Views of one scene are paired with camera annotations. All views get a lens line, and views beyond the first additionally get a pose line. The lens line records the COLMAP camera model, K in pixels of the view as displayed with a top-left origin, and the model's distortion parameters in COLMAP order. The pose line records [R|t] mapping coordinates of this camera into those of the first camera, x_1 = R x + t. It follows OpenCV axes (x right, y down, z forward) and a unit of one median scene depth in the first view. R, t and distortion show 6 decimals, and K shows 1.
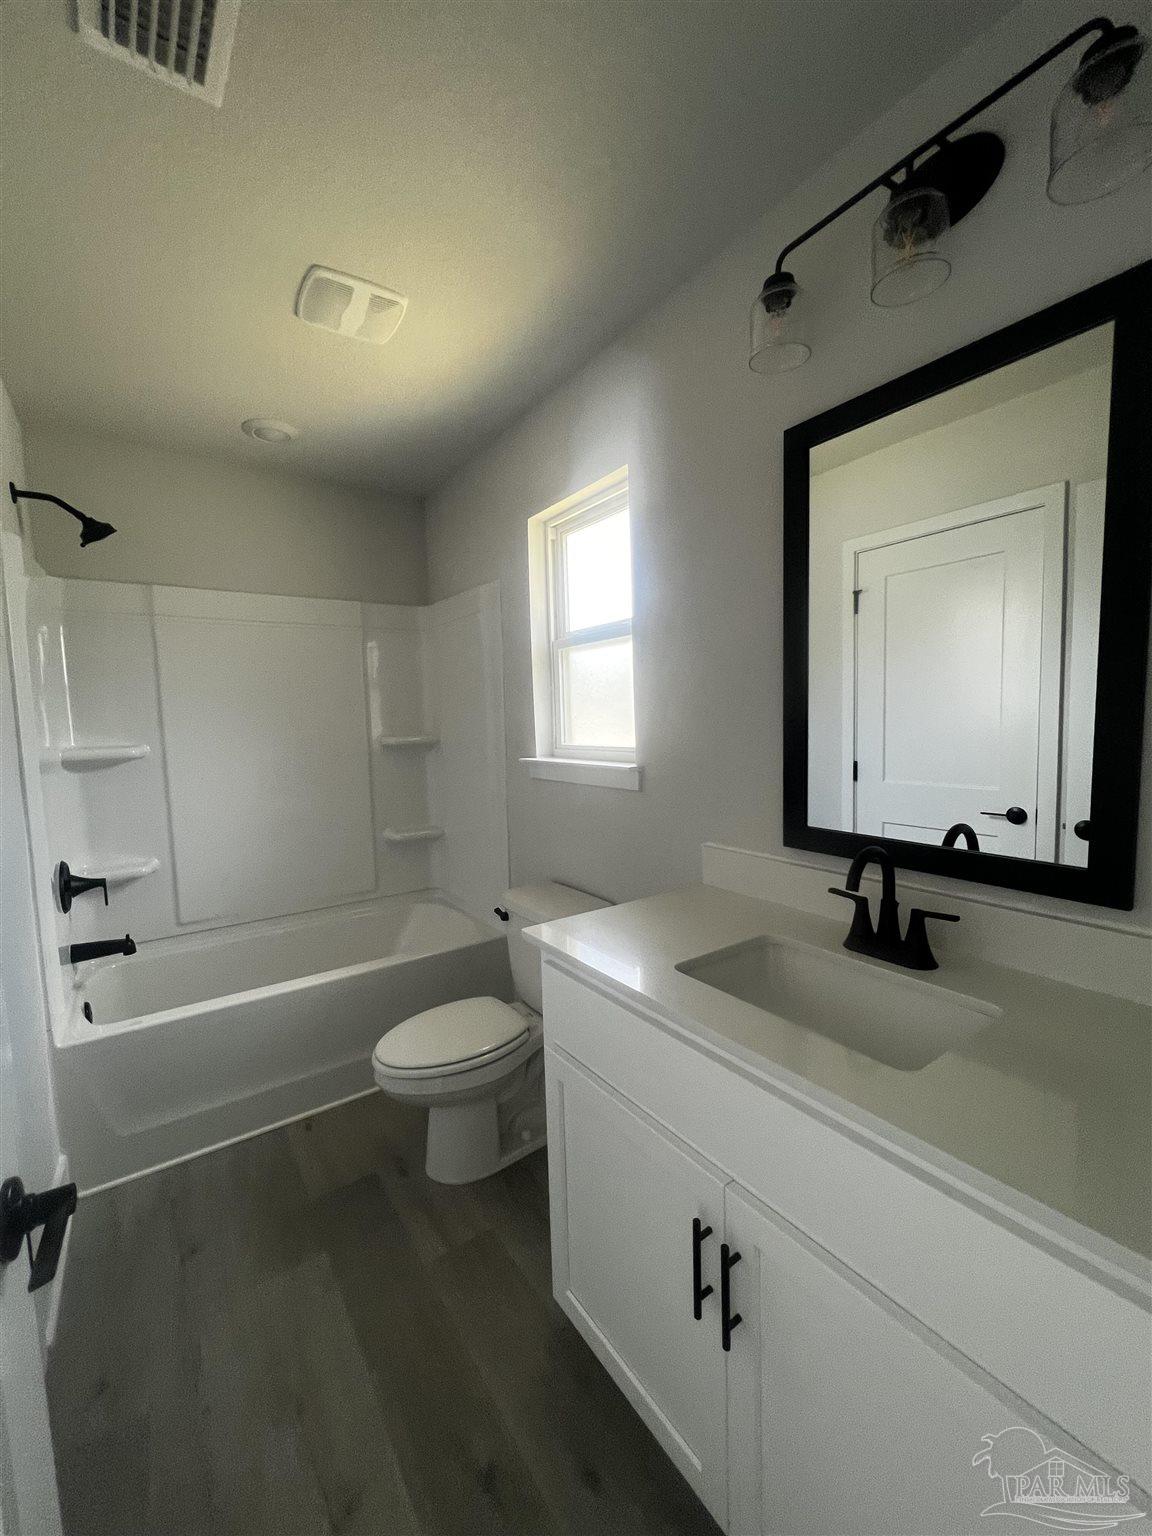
lens RADIAL K [[620.9, 0, 559.5], [0, 620.9, 768.7], [0, 0, 1]] dist [0.001770, 0.000371]
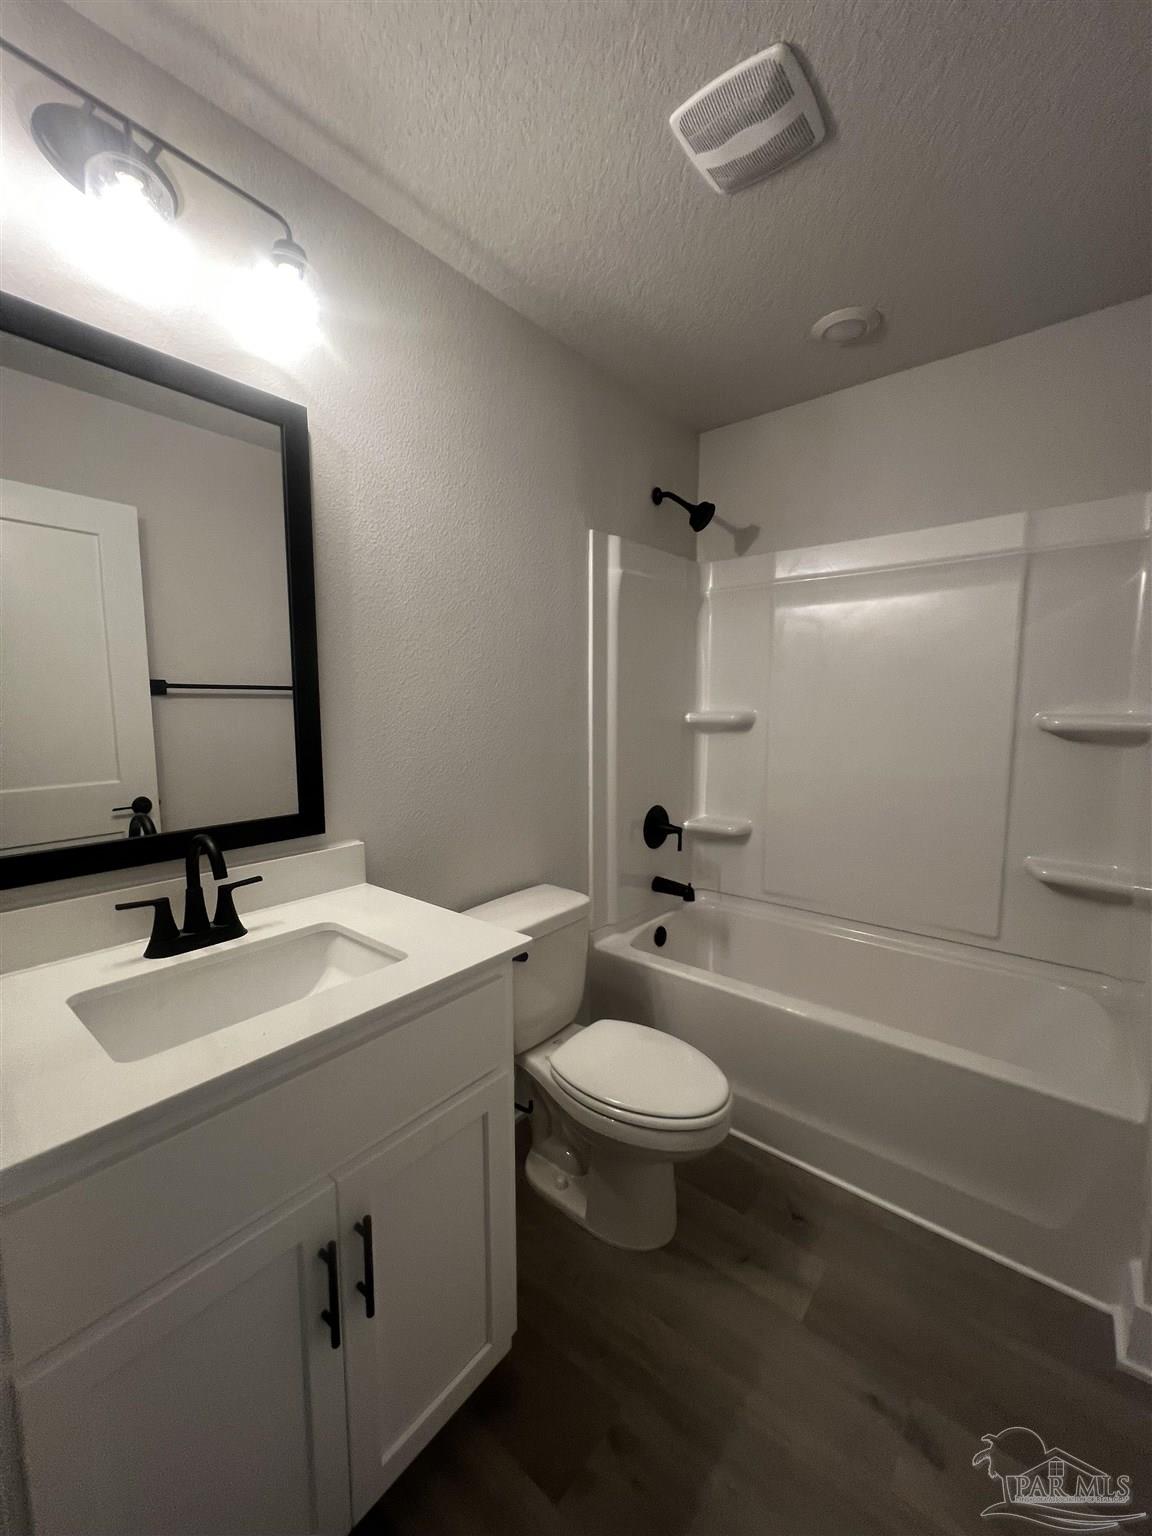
lens RADIAL K [[611.9, 0, 599.5], [0, 611.9, 766.0], [0, 0, 1]] dist [-0.001281, -0.000257]
pose [[-0.308429, -0.075232, 0.948268, -0.614234], [0.088331, 0.990295, 0.107296, -0.032171], [-0.947137, 0.116855, -0.298791, 0.689026]]
